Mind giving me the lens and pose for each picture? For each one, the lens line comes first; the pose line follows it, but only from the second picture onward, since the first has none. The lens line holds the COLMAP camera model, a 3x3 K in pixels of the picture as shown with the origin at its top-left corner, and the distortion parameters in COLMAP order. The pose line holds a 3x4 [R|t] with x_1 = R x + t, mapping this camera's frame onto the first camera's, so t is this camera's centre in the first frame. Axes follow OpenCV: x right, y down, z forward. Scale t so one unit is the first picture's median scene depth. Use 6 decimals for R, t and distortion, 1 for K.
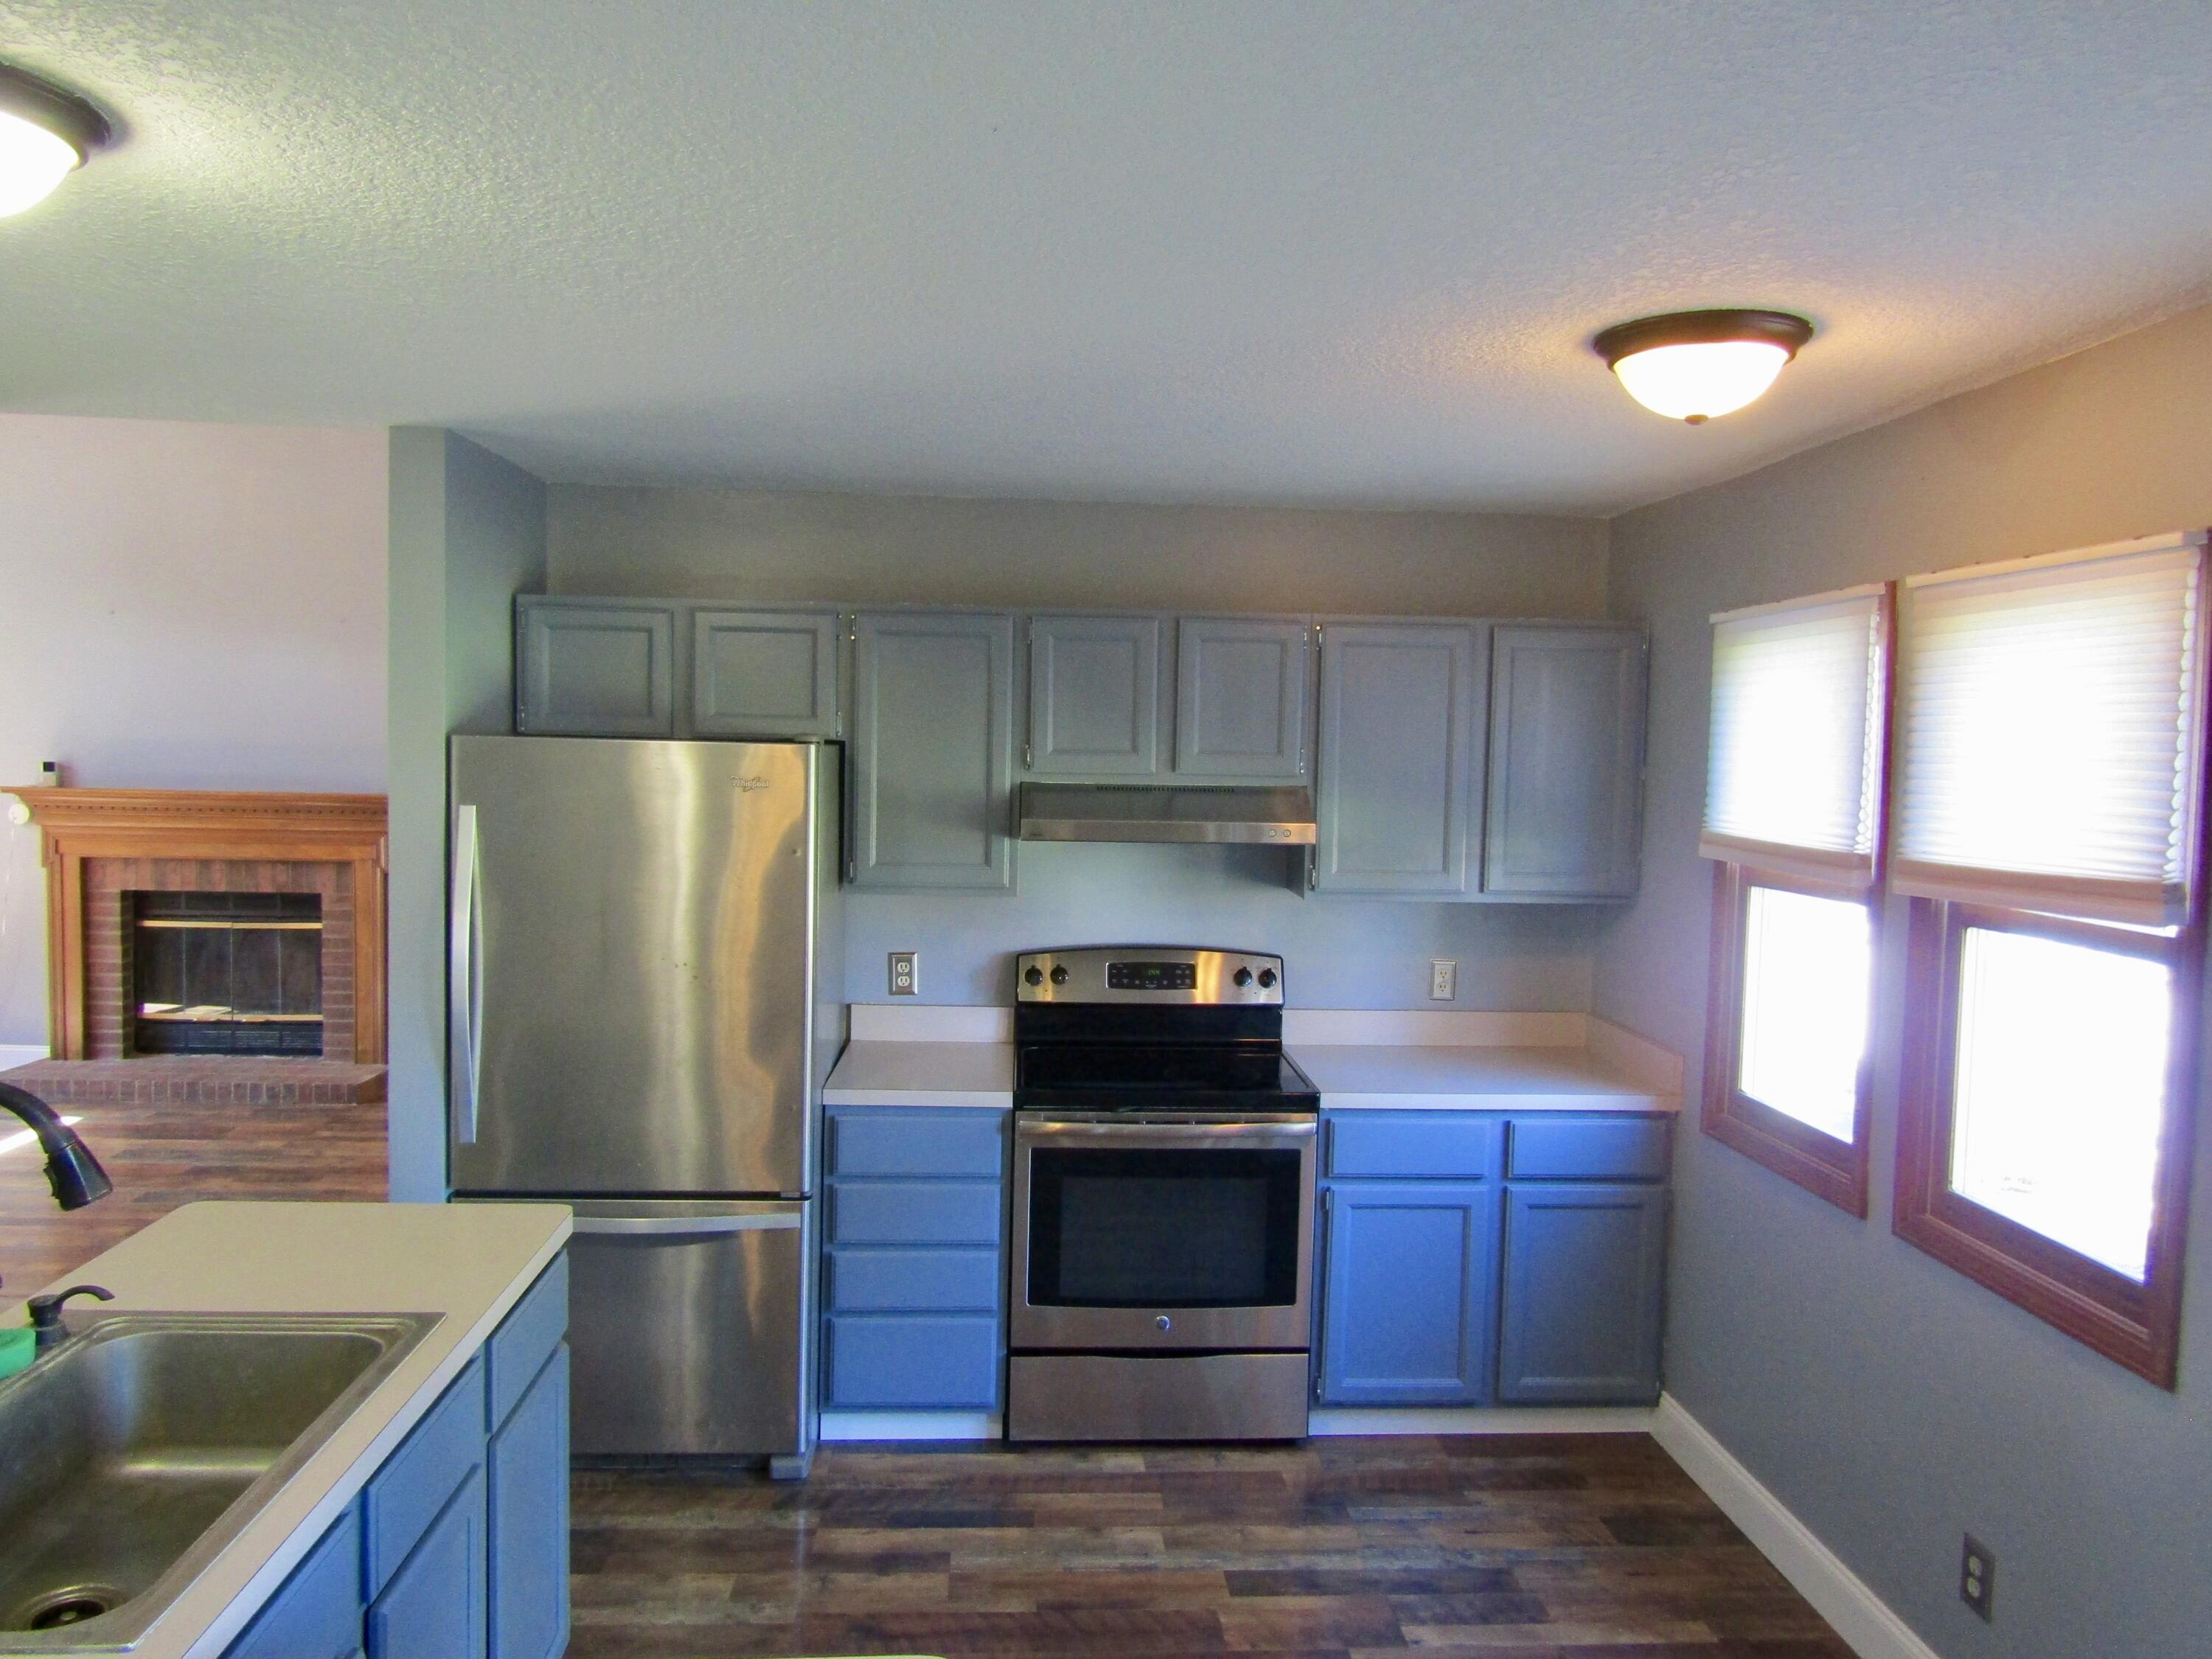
lens RADIAL K [[1563.0, 0, 1097.7], [0, 1563.0, 824.1], [0, 0, 1]] dist [-0.020735, 0.002818]
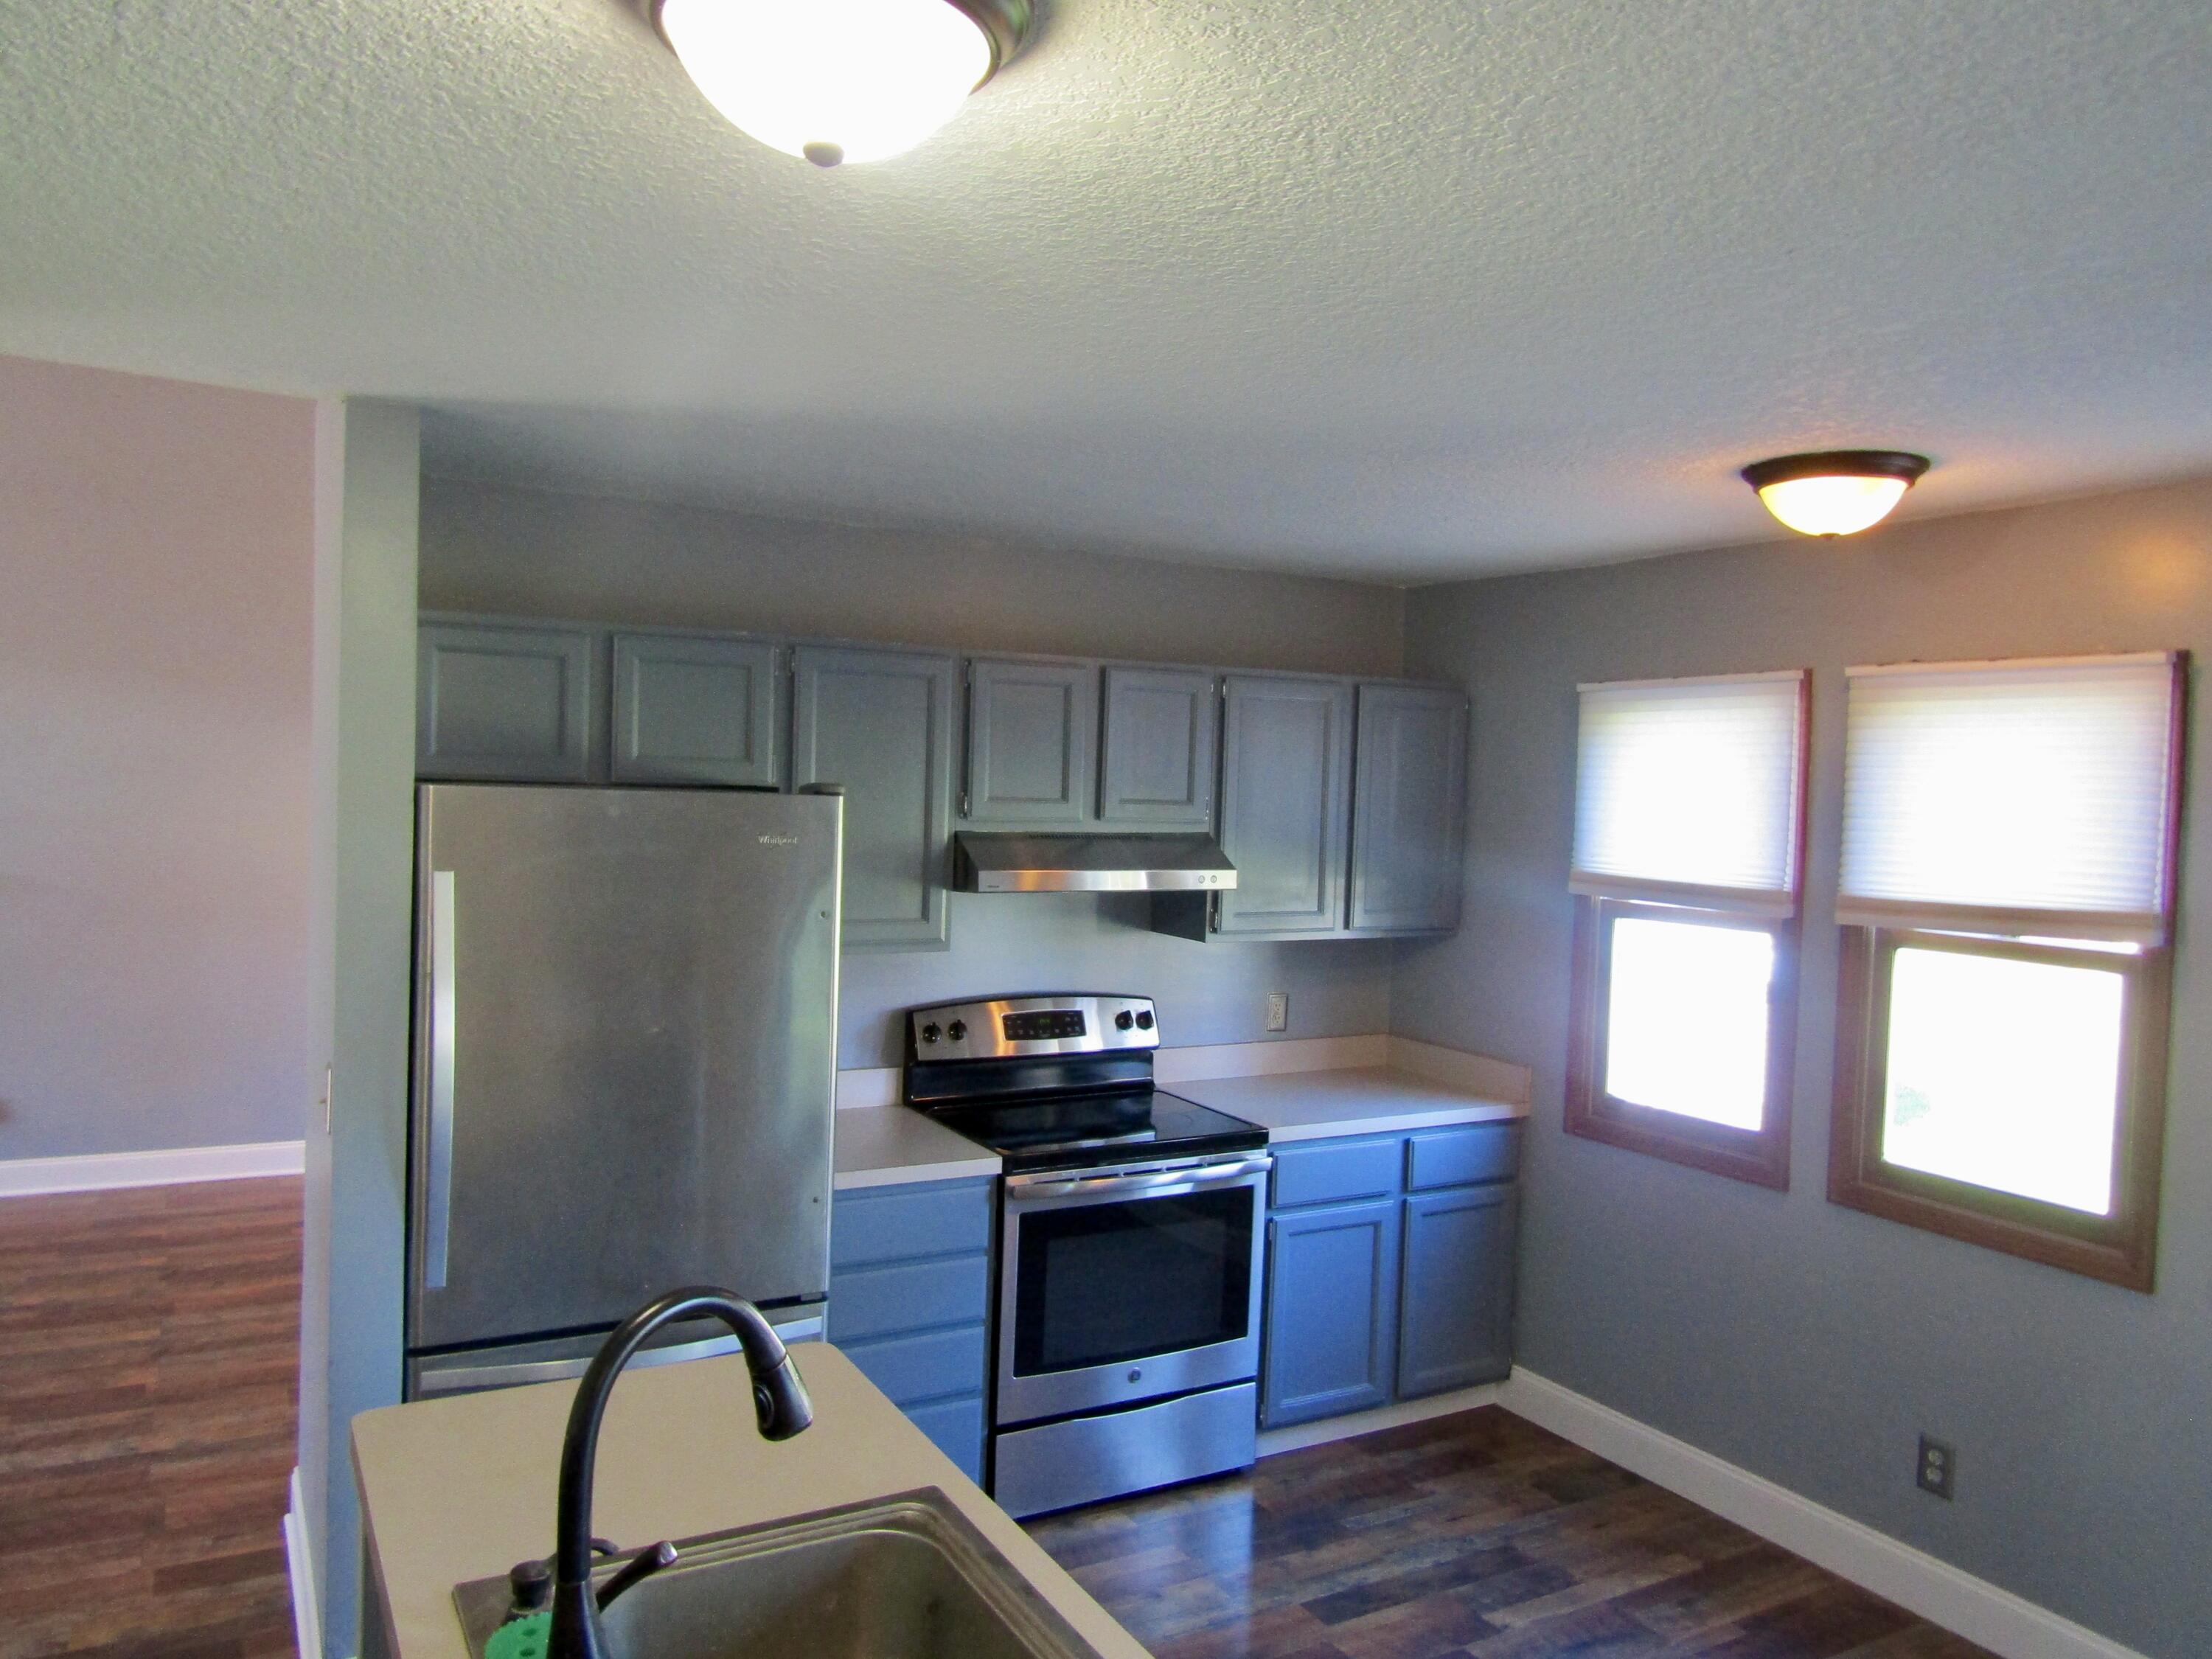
lens RADIAL K [[1563.0, 0, 1109.0], [0, 1563.0, 833.9], [0, 0, 1]] dist [-0.020735, 0.002818]
pose [[0.898642, -0.008522, 0.438600, -0.405411], [0.011670, 0.999922, -0.004481, -0.020781], [-0.438528, 0.009145, 0.898671, 0.109666]]
